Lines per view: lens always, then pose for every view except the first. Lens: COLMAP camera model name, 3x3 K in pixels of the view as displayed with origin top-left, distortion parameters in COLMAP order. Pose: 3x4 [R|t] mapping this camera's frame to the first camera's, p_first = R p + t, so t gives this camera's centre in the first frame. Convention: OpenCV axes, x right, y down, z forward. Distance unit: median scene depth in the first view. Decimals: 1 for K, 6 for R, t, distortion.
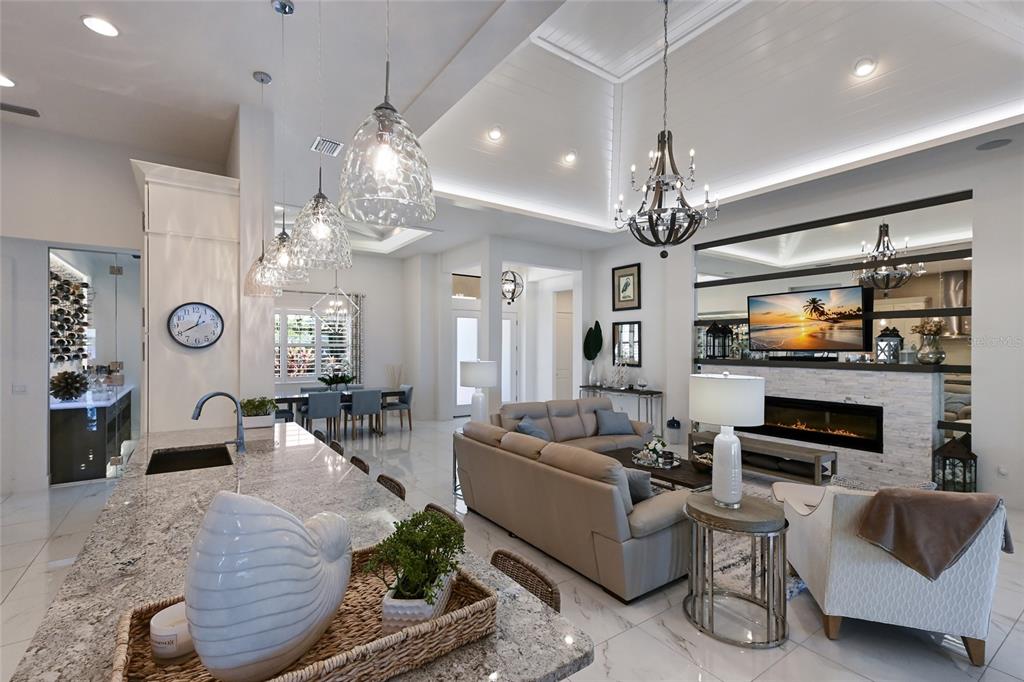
lens RADIAL K [[462.9, 0, 509.8], [0, 462.9, 348.6], [0, 0, 1]] dist [0.016838, -0.000369]
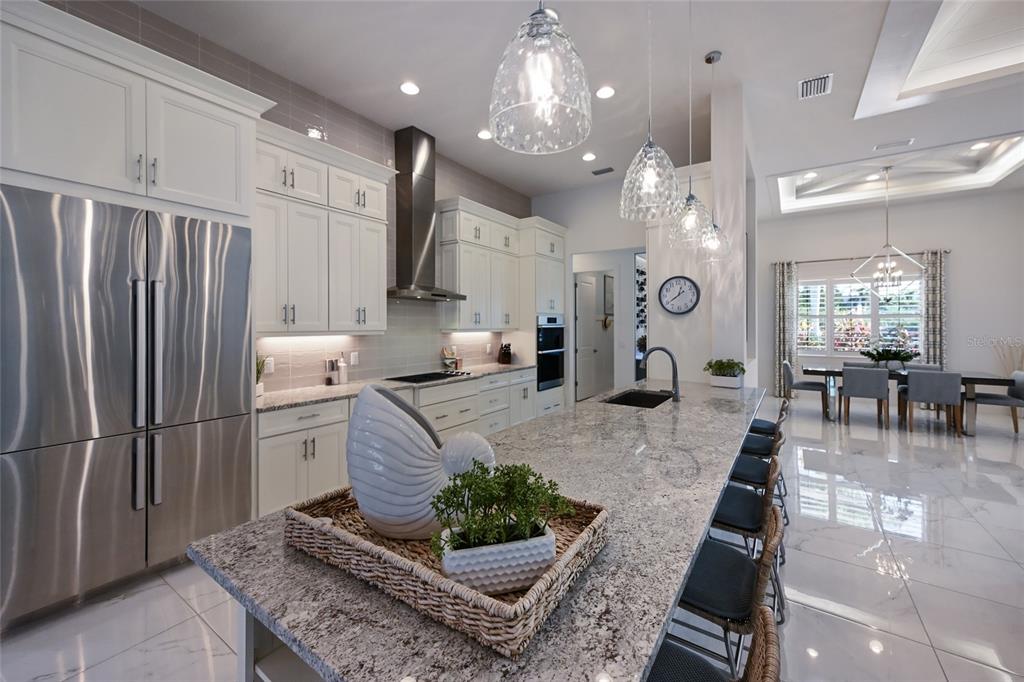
lens RADIAL K [[401.6, 0, 516.1], [0, 401.6, 329.8], [0, 0, 1]] dist [0.011835, 0.000062]
pose [[0.359353, 0.007111, -0.933174, 0.097822], [0.000165, 0.999970, 0.007683, 0.019846], [0.933202, -0.002915, 0.359342, 0.144769]]
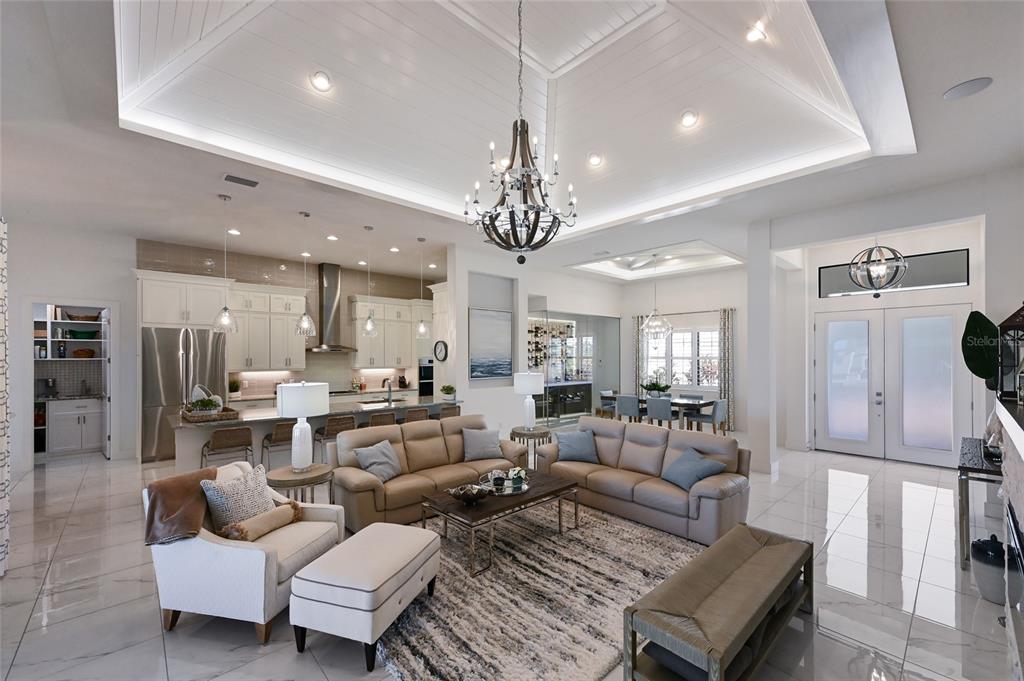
lens RADIAL K [[408.4, 0, 512.1], [0, 408.4, 357.5], [0, 0, 1]] dist [0.018449, 0.000018]
pose [[0.143739, 0.002141, -0.989613, 0.887437], [-0.002447, 0.999995, 0.001808, -0.017286], [0.989613, 0.002162, 0.143744, 0.696039]]
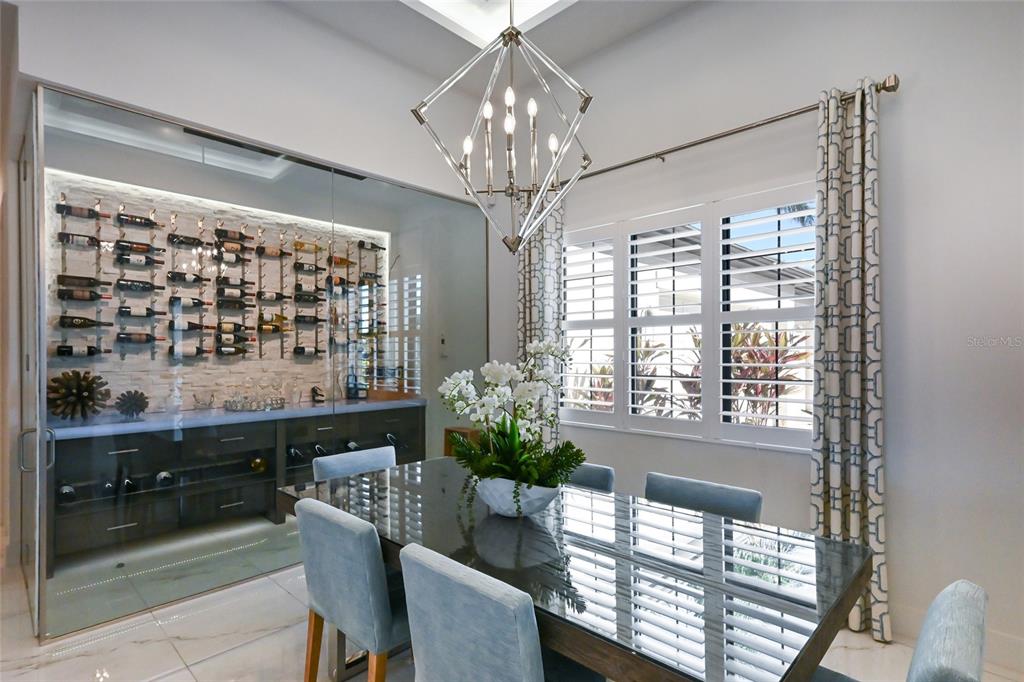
lens RADIAL K [[510.2, 0, 513.8], [0, 510.2, 360.6], [0, 0, 1]] dist [0.000262, 0.000063]
pose [[0.199796, 0.002193, -0.979835, -0.206897], [-0.001379, 0.999997, 0.001957, 0.032054], [0.979837, 0.000960, 0.199798, 1.375542]]
